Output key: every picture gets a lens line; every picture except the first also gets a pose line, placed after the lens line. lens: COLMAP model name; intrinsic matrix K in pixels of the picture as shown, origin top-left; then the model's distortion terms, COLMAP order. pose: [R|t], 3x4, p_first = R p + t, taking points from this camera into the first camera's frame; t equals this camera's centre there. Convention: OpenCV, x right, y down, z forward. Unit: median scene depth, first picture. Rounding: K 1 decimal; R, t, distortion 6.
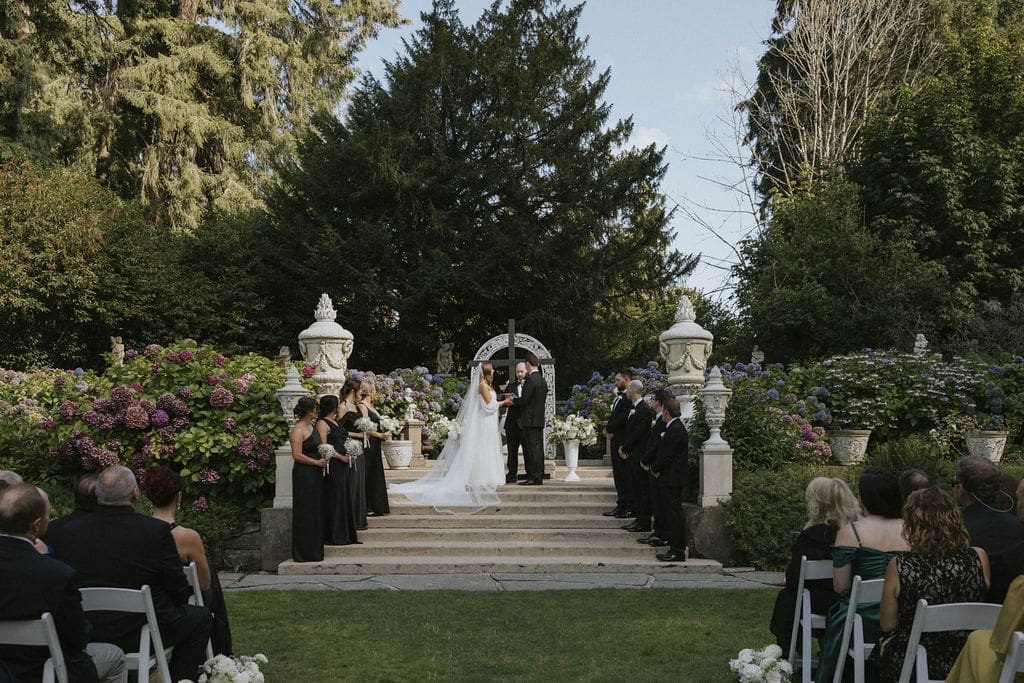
lens RADIAL K [[1272.7, 0, 512.0], [0, 1272.7, 341.5], [0, 0, 1]] dist [-0.025714, 0.051017]
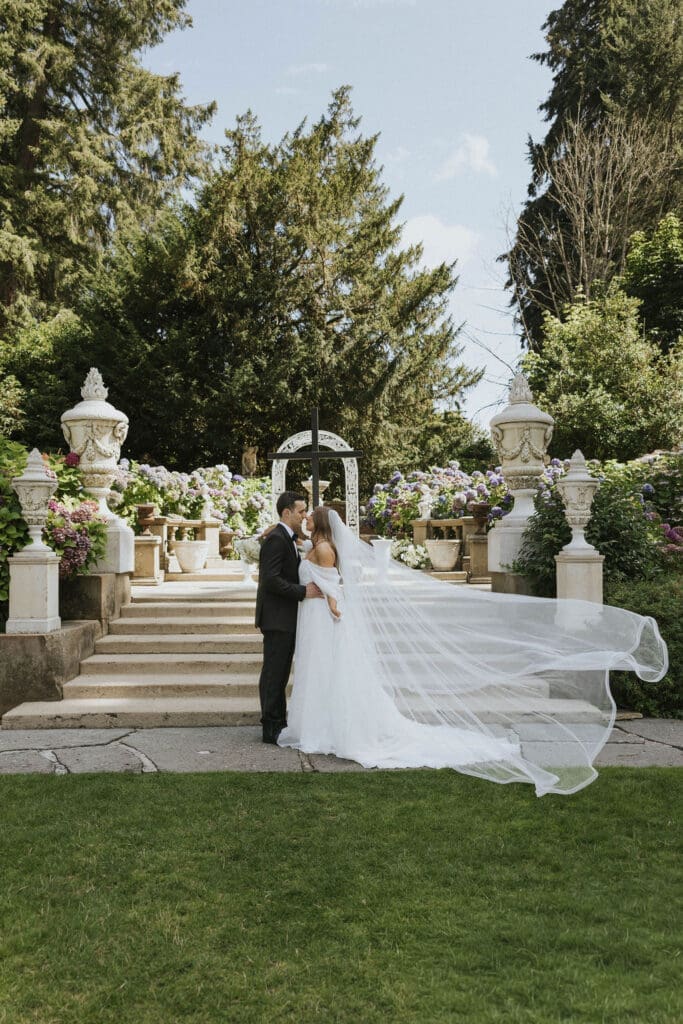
lens RADIAL K [[986.5, 0, 341.5], [0, 986.5, 512.0], [0, 0, 1]] dist [0.010038, 0.002165]
pose [[0.999456, 0.000754, 0.032982, -0.003765], [-0.002524, 0.998556, 0.053661, 0.014812], [-0.032894, -0.053715, 0.998014, 0.231622]]
